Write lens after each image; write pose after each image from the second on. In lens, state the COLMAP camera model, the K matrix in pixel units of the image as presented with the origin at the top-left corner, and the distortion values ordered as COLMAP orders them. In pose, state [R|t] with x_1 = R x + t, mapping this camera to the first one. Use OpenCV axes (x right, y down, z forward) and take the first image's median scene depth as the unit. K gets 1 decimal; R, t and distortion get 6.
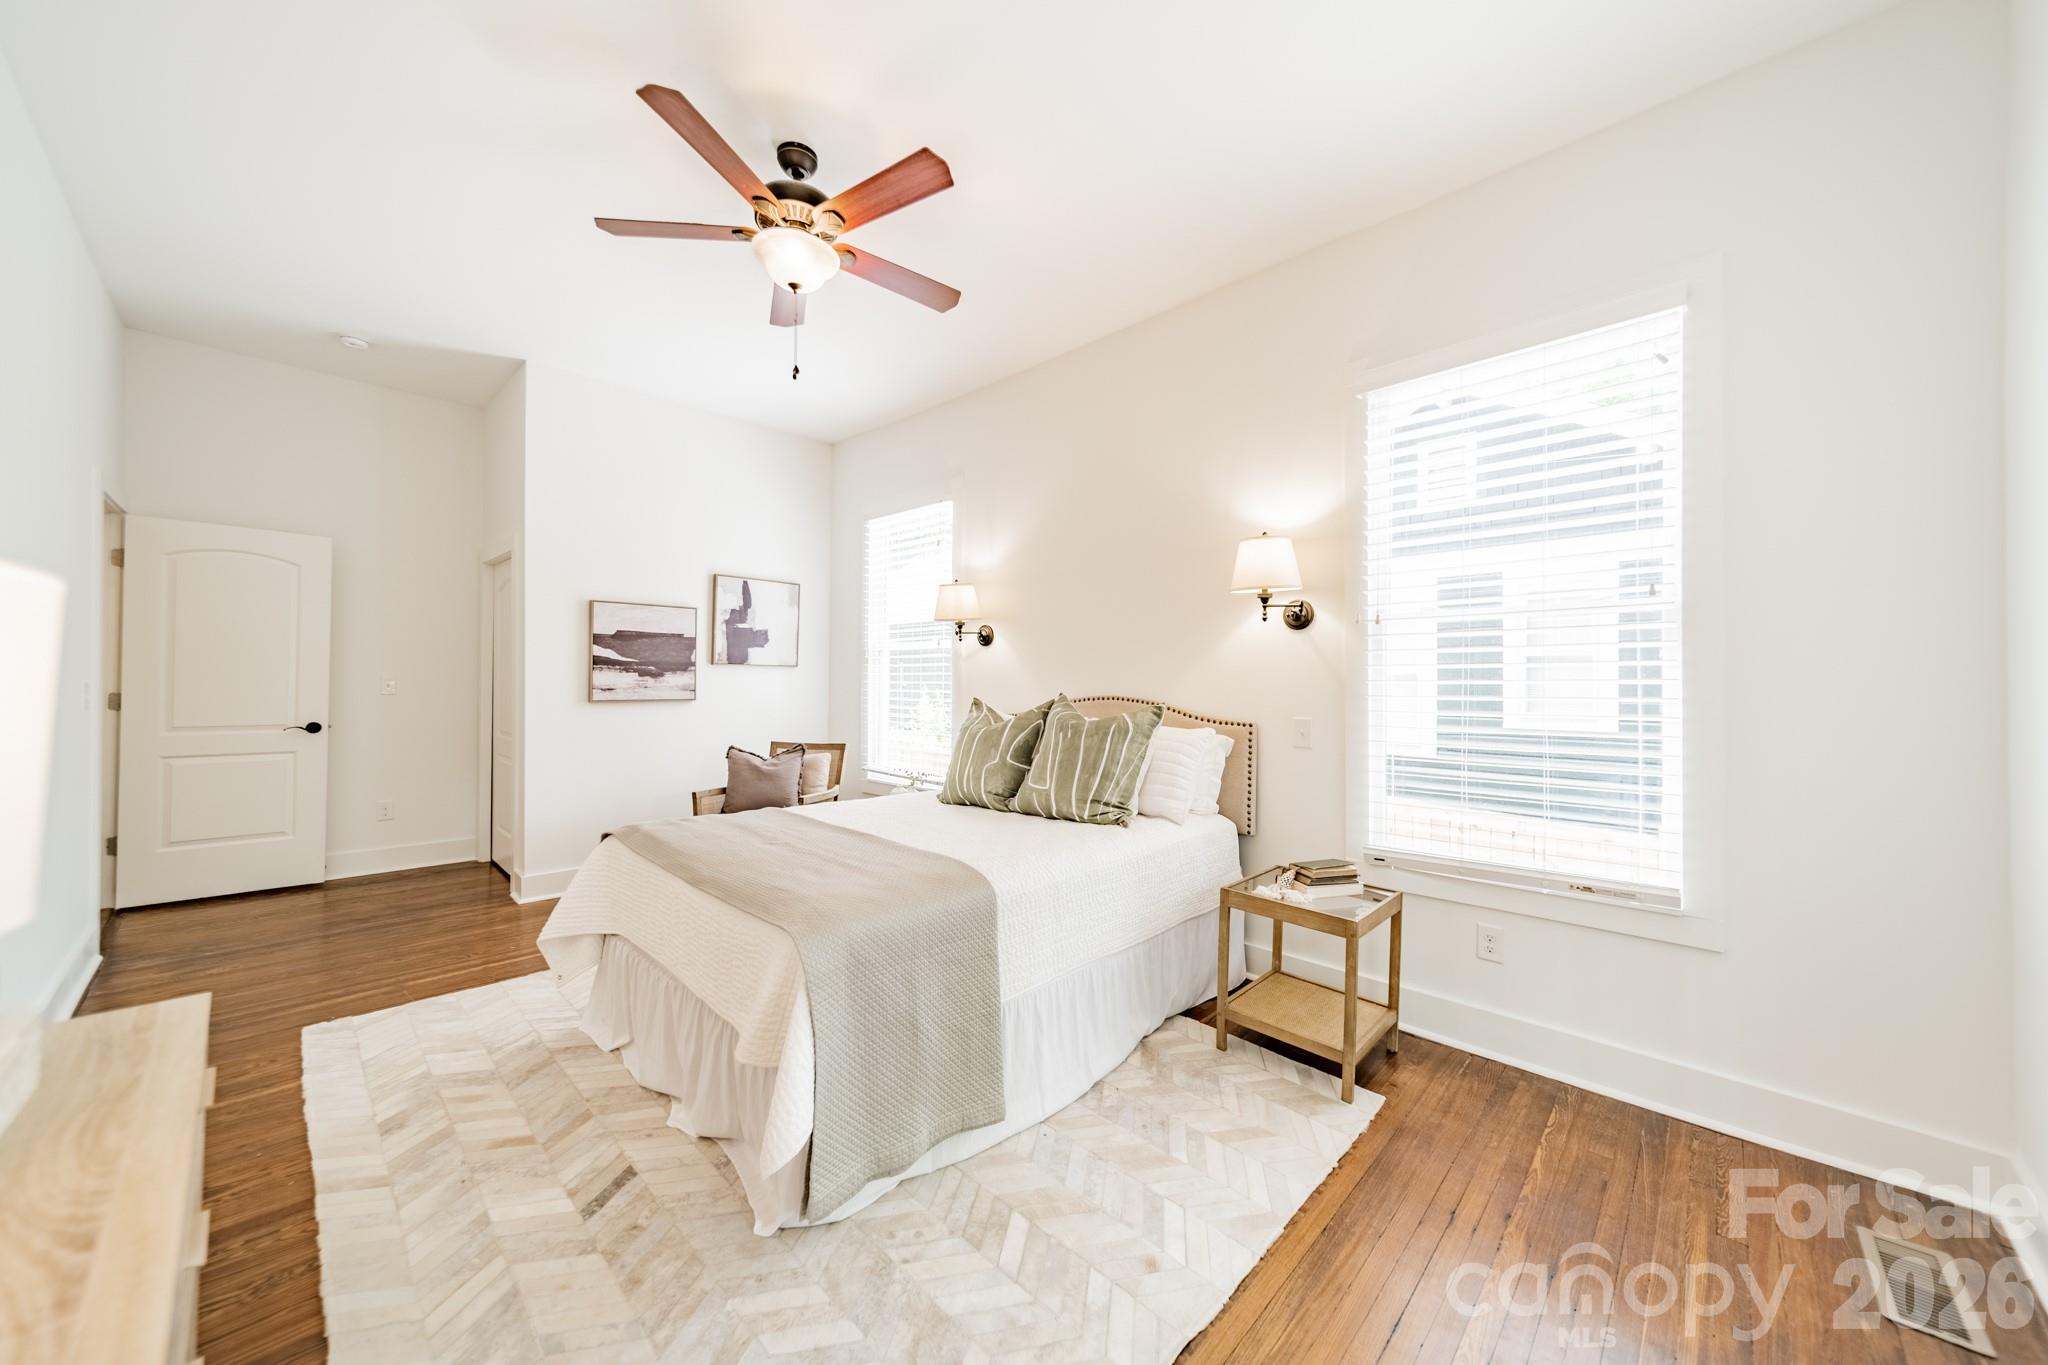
lens RADIAL K [[724.7, 0, 1038.2], [0, 724.7, 679.5], [0, 0, 1]] dist [0.006450, -0.000068]
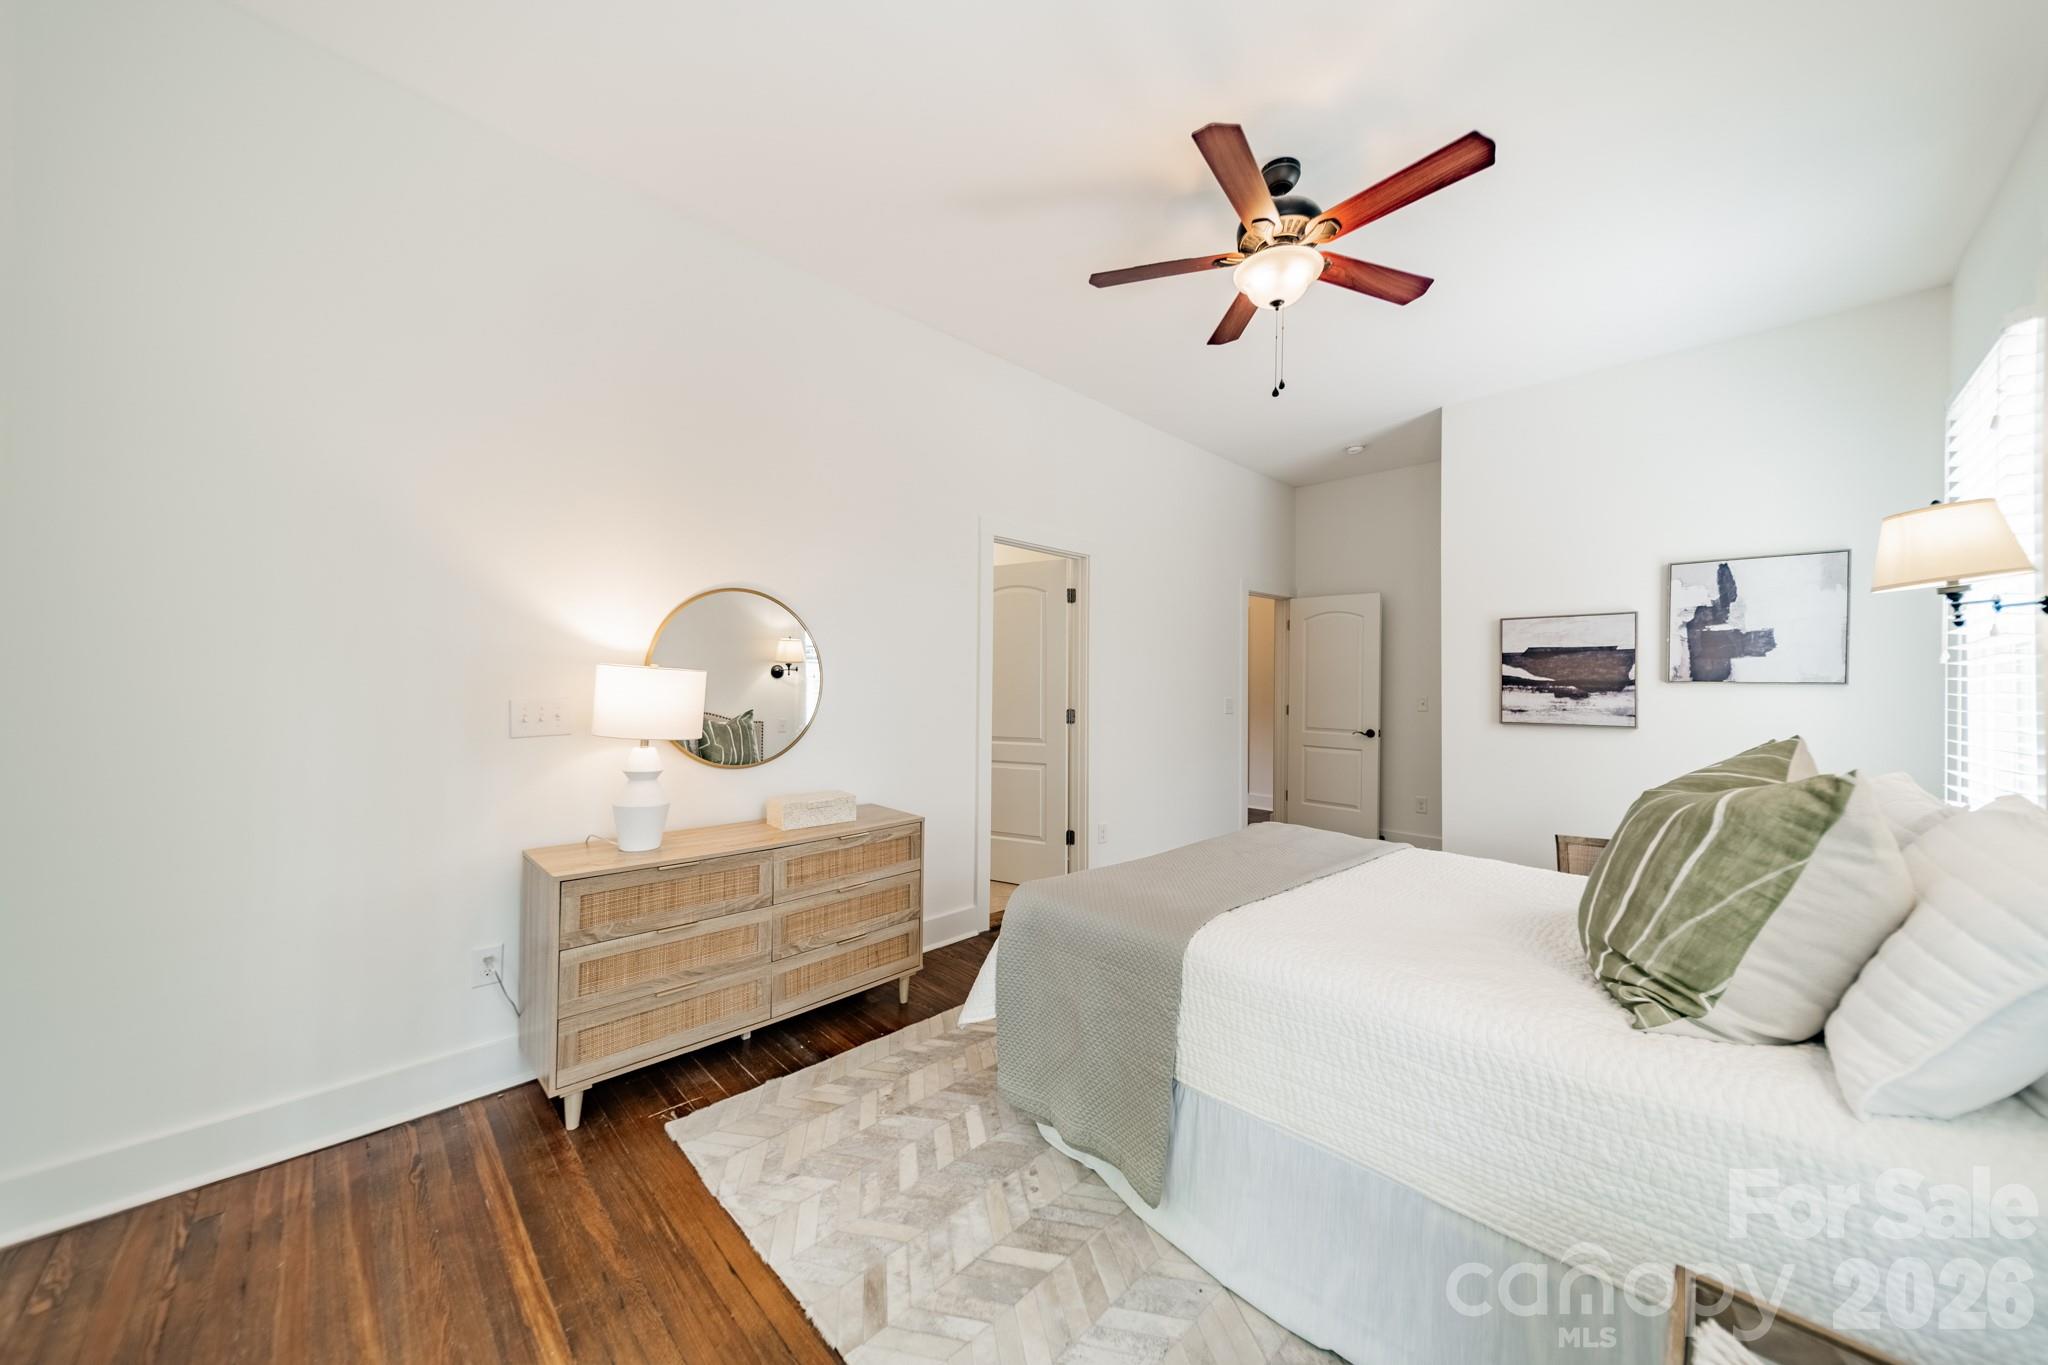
lens RADIAL K [[724.7, 0, 1033.1], [0, 724.7, 688.7], [0, 0, 1]] dist [0.006450, -0.000068]
pose [[-0.027455, -0.006995, -0.999599, 0.366985], [-0.010889, 0.999918, -0.006698, -0.001908], [0.999564, 0.010701, -0.027528, 0.387393]]
